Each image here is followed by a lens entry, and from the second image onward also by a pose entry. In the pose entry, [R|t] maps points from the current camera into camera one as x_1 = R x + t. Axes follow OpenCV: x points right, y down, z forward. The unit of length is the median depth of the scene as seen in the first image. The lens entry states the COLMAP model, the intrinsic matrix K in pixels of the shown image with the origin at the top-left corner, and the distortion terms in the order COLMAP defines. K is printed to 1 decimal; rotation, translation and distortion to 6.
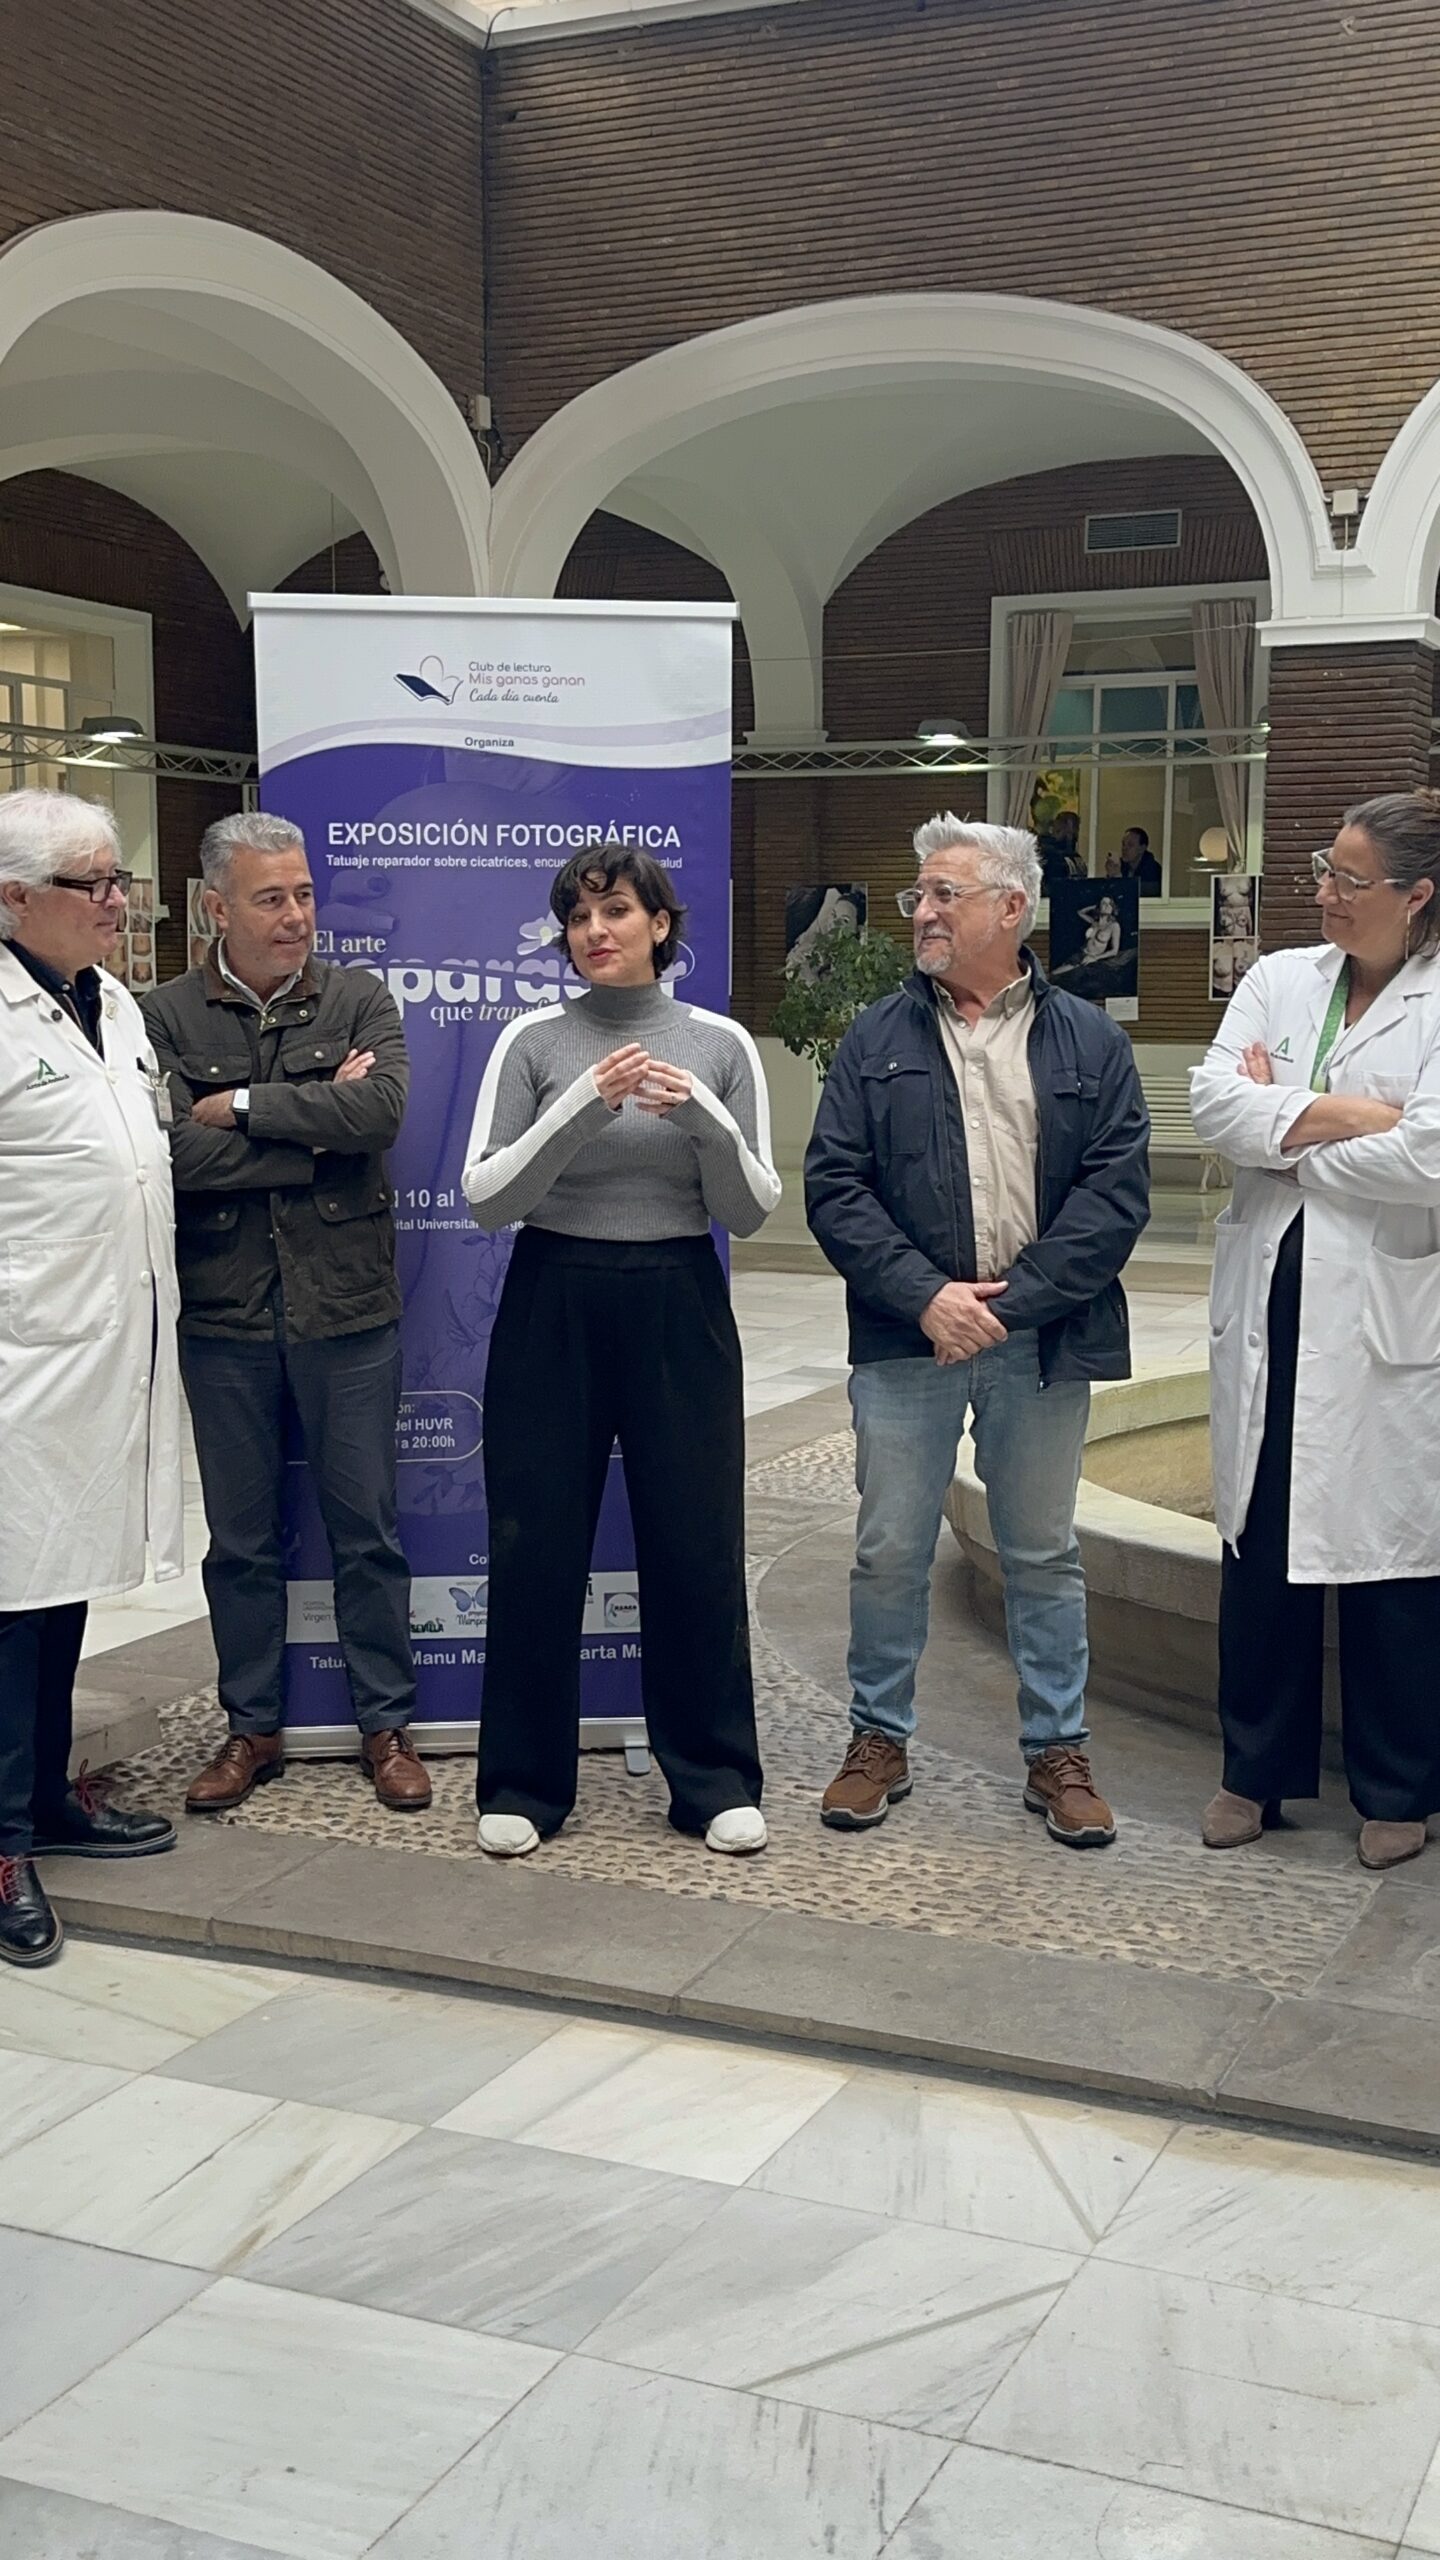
lens RADIAL K [[2824.9, 0, 720.0], [0, 2824.9, 1280.0], [0, 0, 1]] dist [0.212163, -0.438971]
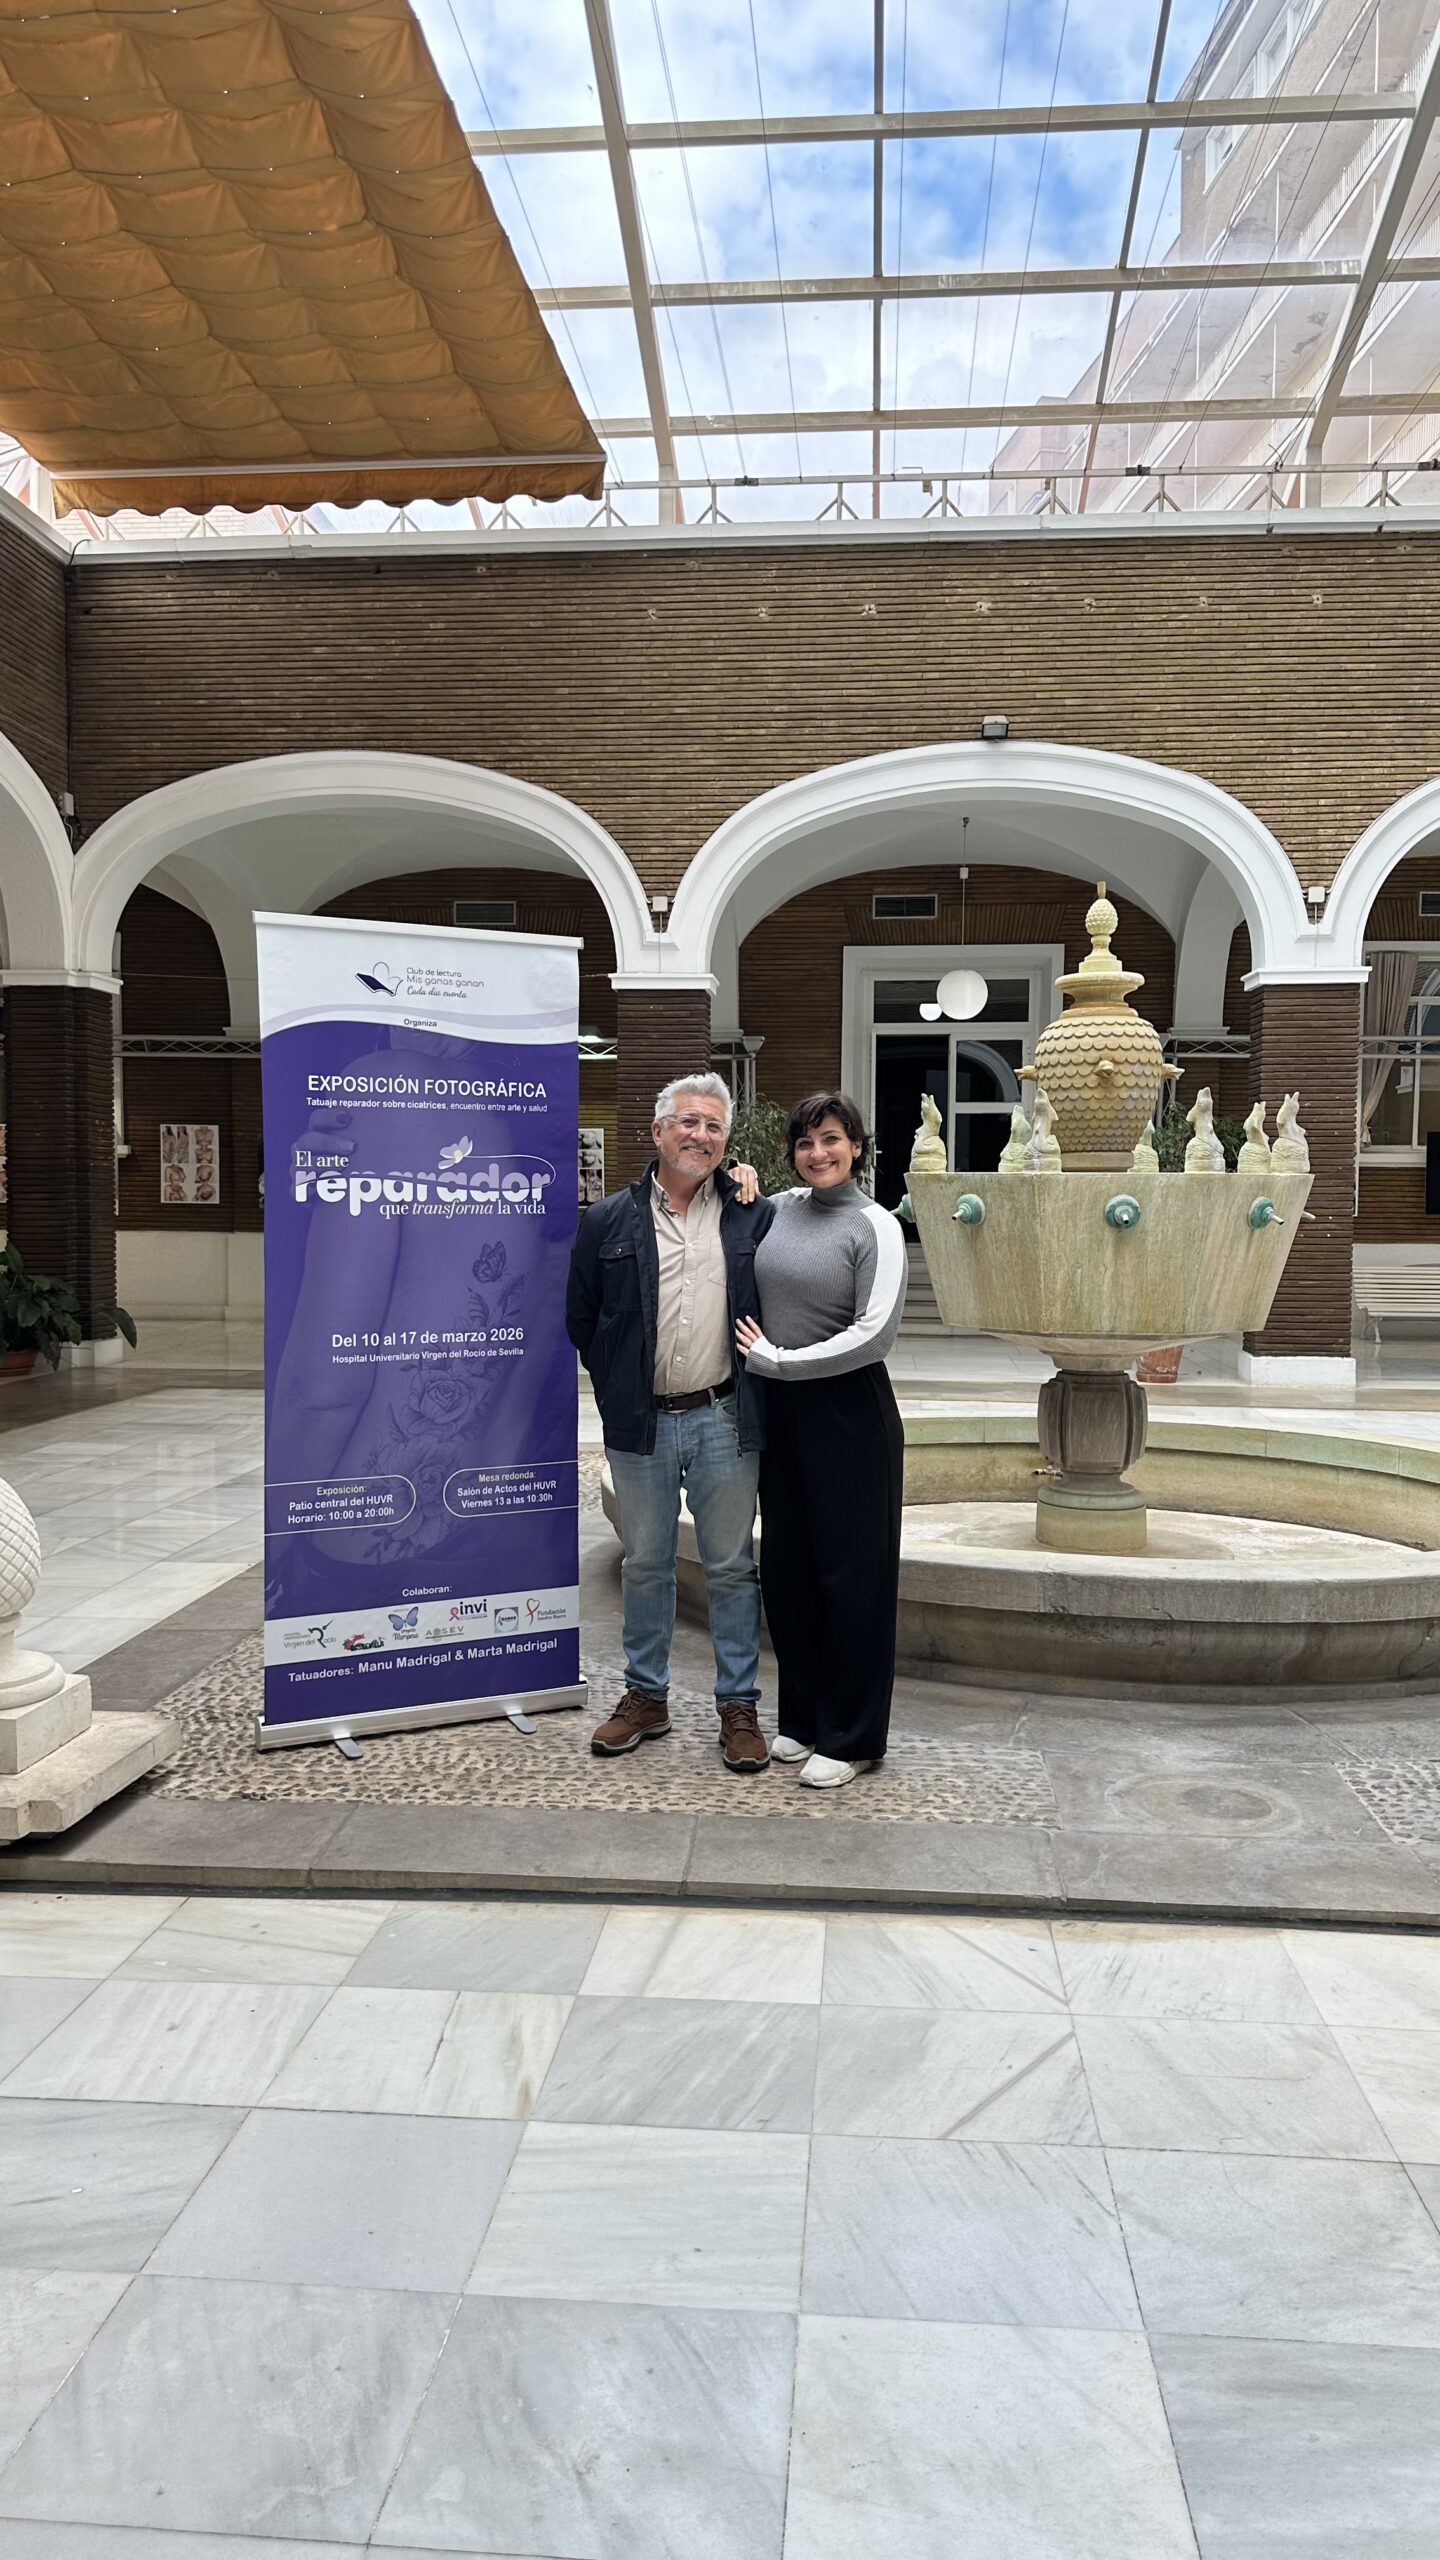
lens RADIAL K [[1813.4, 0, 730.1], [0, 1813.4, 1304.1], [0, 0, 1]] dist [0.084725, -0.157162]
pose [[0.940880, -0.019603, 0.338173, -0.250297], [0.035711, 0.998501, -0.041475, -0.002623], [-0.336853, 0.051099, 0.940170, 0.086941]]
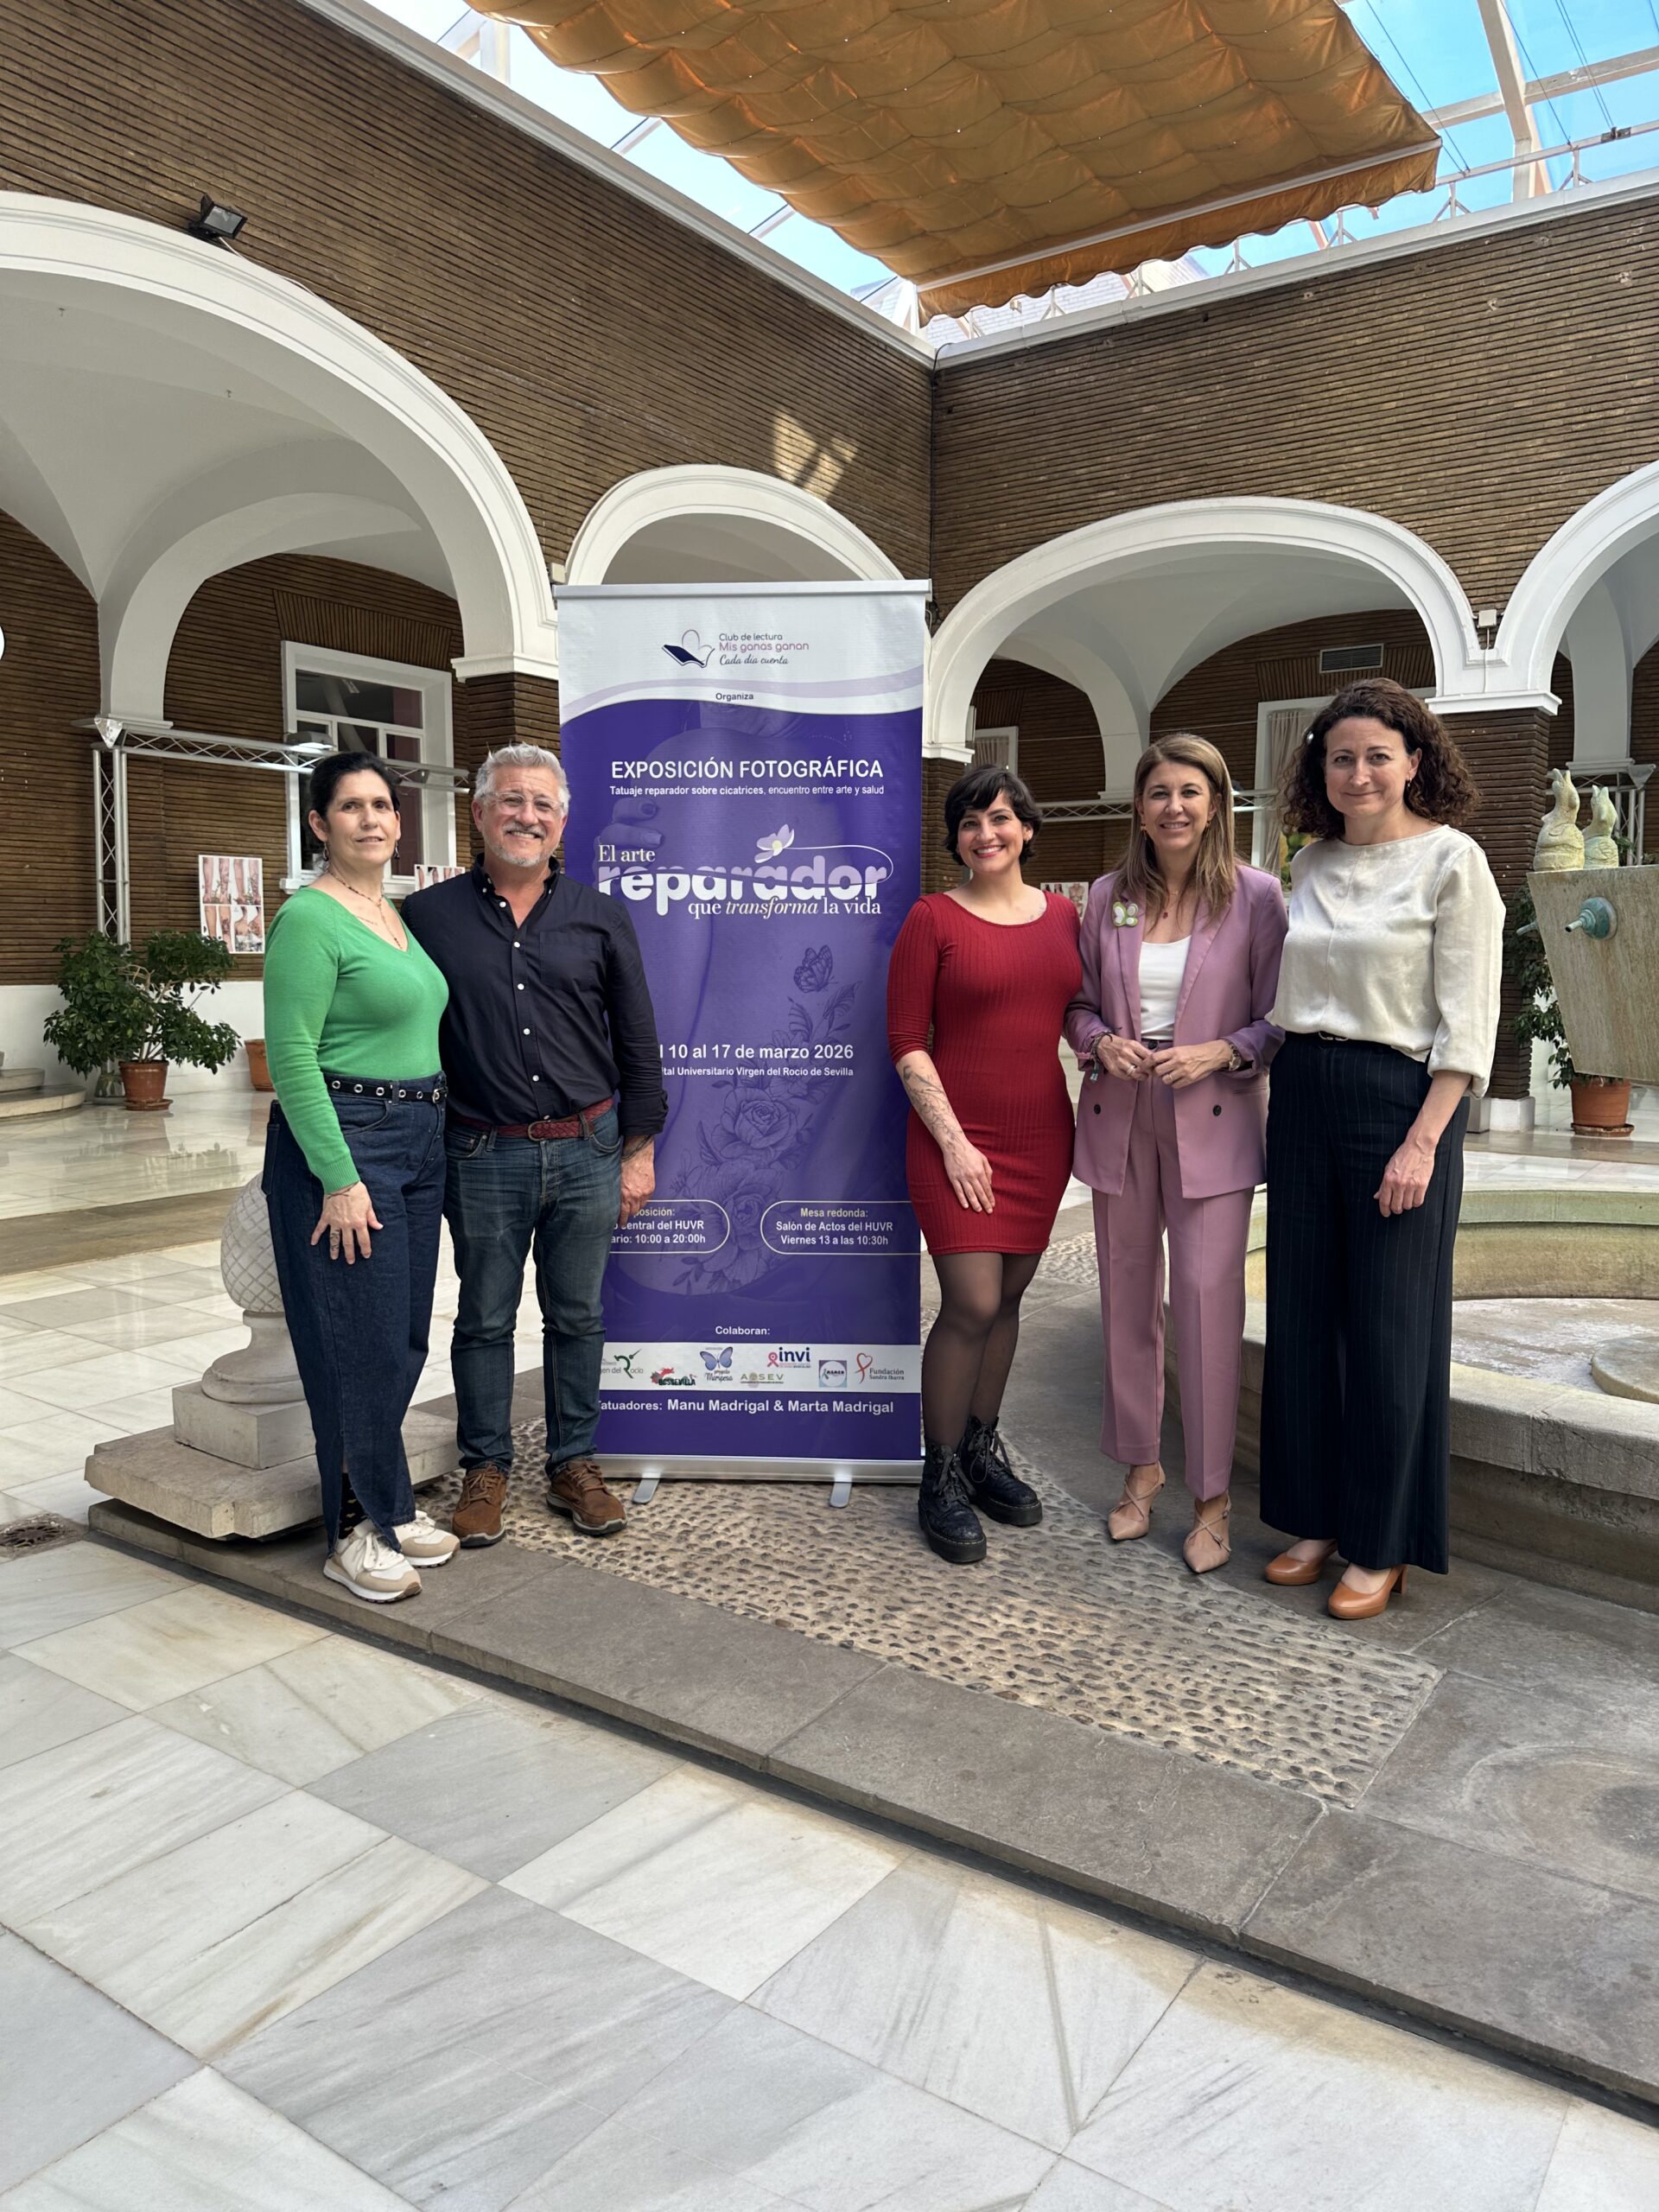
lens RADIAL K [[1566.5, 0, 836.0], [0, 1566.5, 1095.1], [0, 0, 1]] dist [0.099482, -0.129803]
pose [[0.983201, 0.018142, -0.181624, 0.097237], [-0.021426, 0.999640, -0.016134, 0.001183], [0.181266, 0.019754, 0.983236, 0.315526]]
